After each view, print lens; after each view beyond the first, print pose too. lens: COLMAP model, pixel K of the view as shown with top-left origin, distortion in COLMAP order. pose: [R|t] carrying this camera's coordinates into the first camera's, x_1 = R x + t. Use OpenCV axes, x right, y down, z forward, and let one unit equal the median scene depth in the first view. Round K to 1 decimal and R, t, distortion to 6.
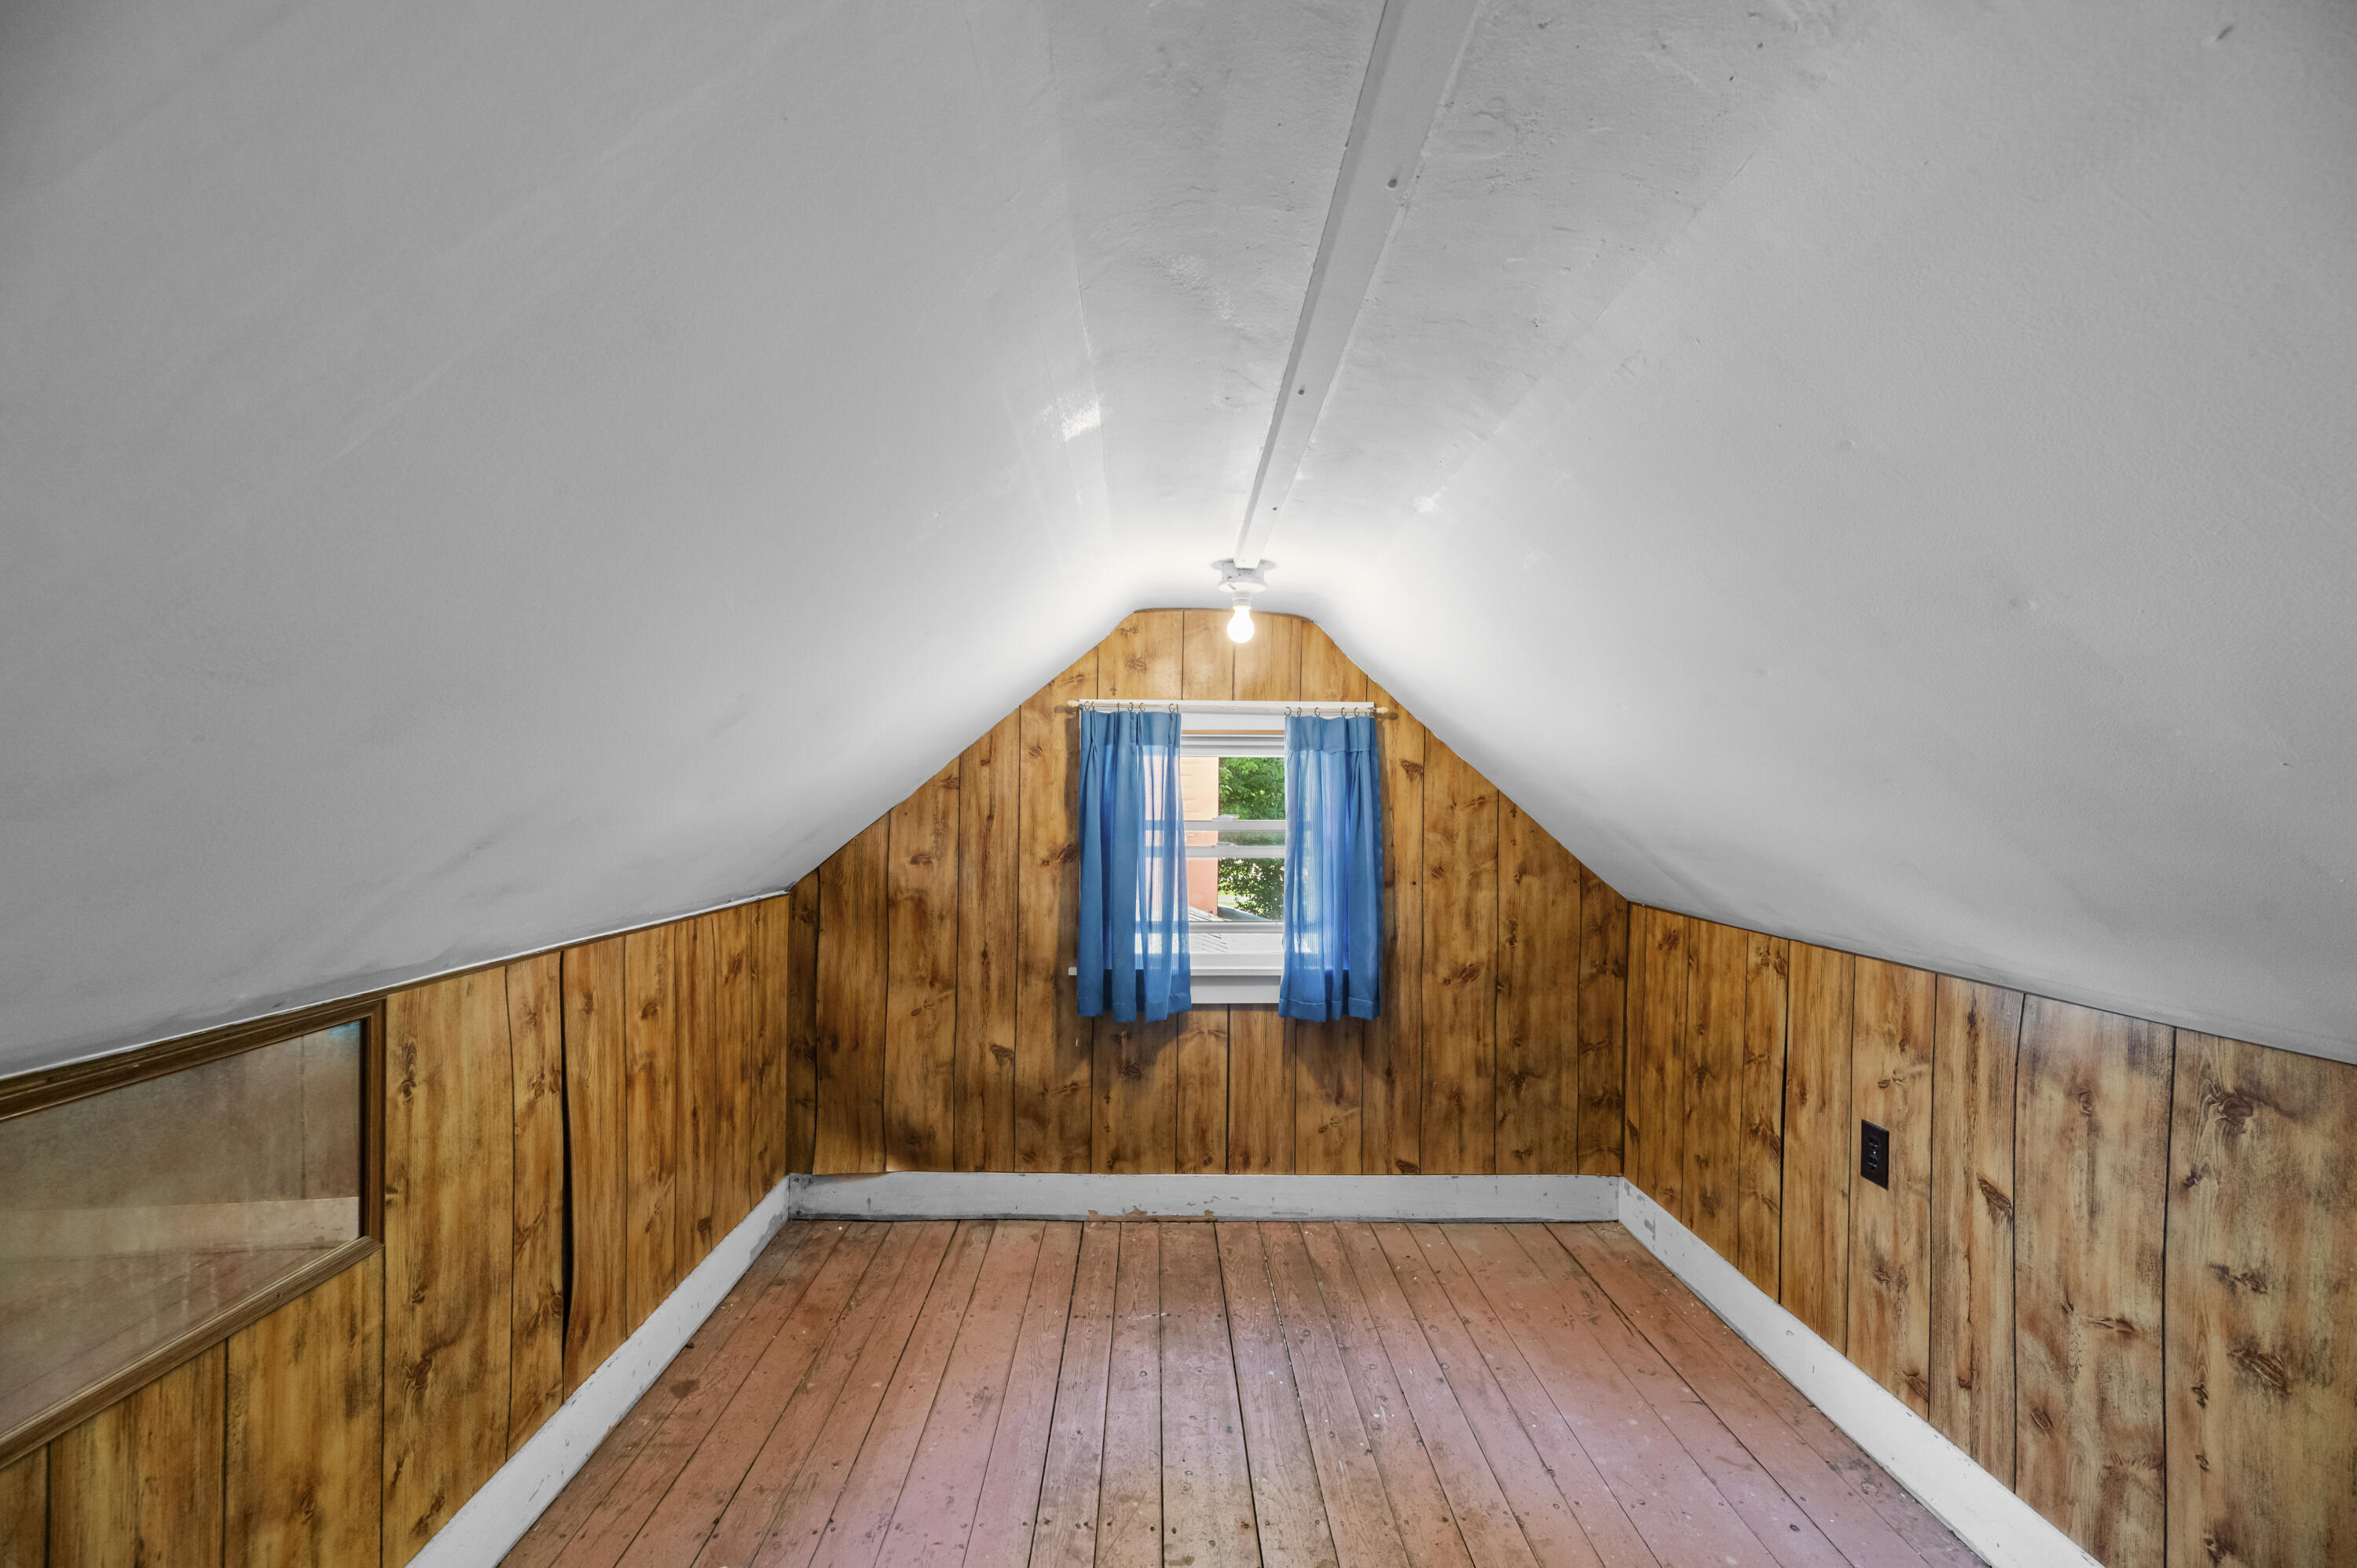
lens RADIAL K [[951.1, 0, 1176.3], [0, 951.1, 780.8], [0, 0, 1]] dist [-0.000115, 0.002145]
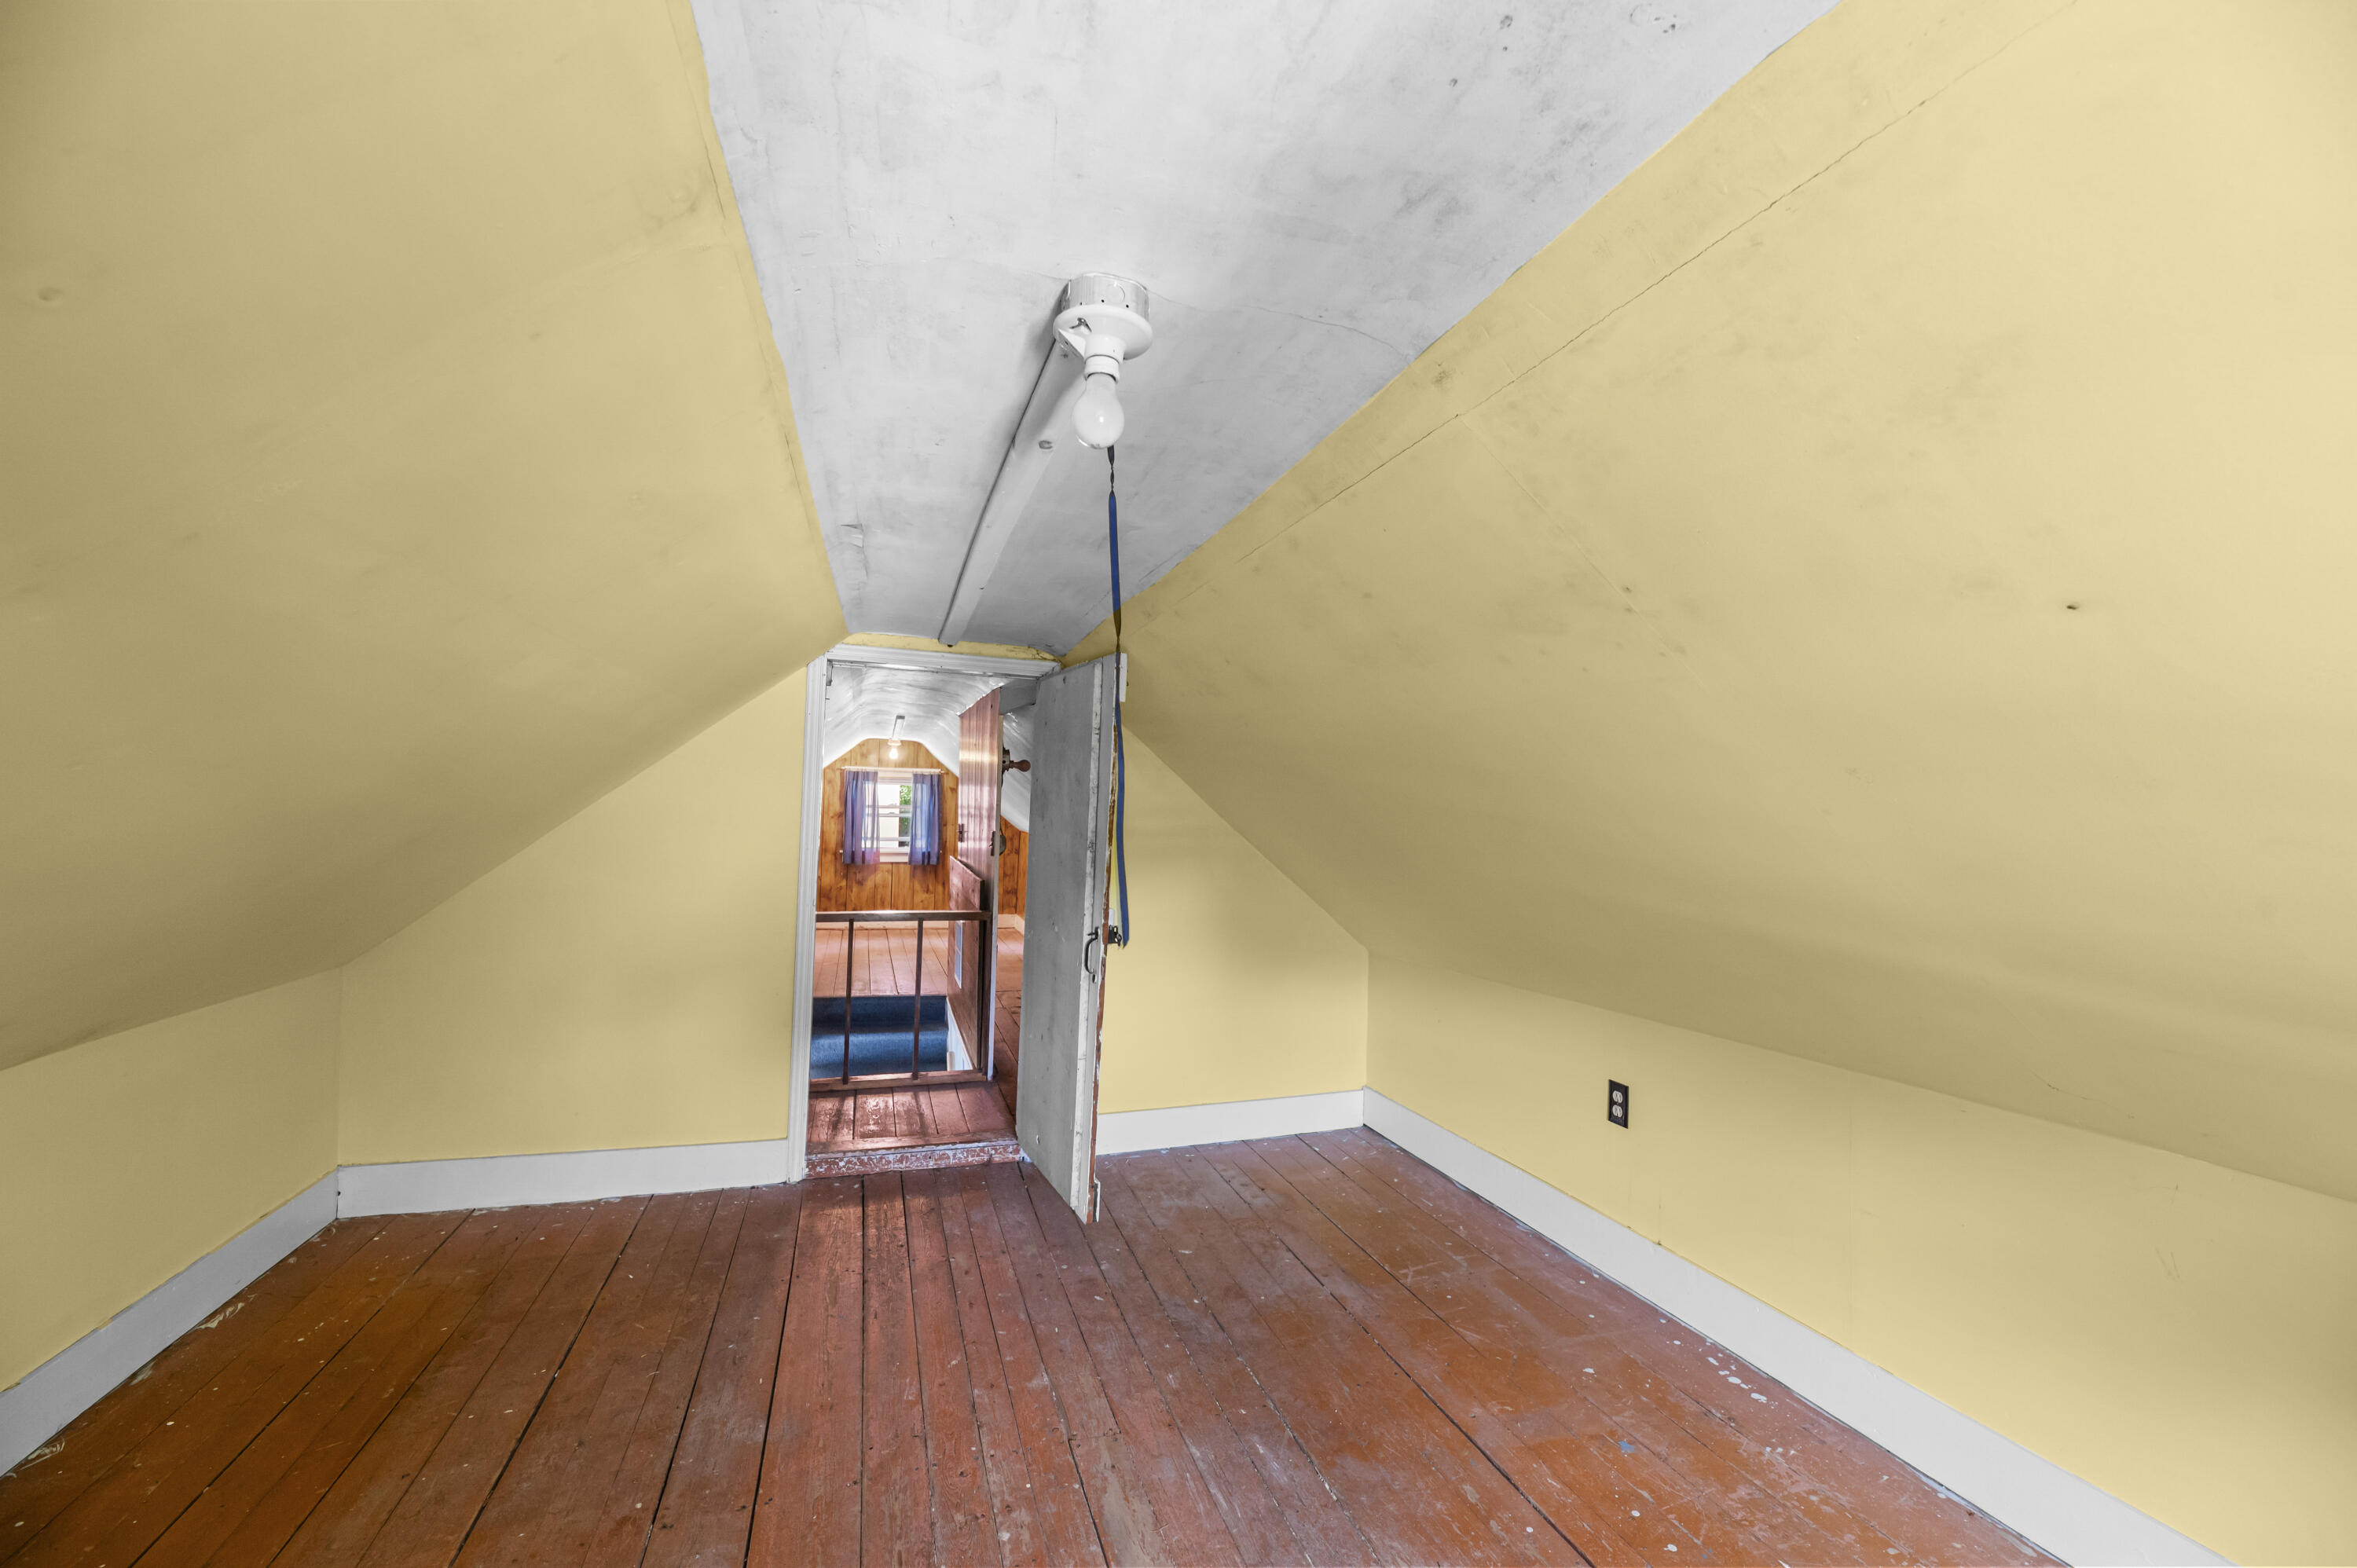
lens RADIAL K [[951.1, 0, 1188.8], [0, 951.1, 783.4], [0, 0, 1]] dist [-0.000115, 0.002145]
pose [[0.956808, 0.017168, 0.290214, 0.077397], [-0.005164, 0.999101, -0.042079, 0.098944], [-0.290676, 0.038763, 0.956036, -2.393608]]
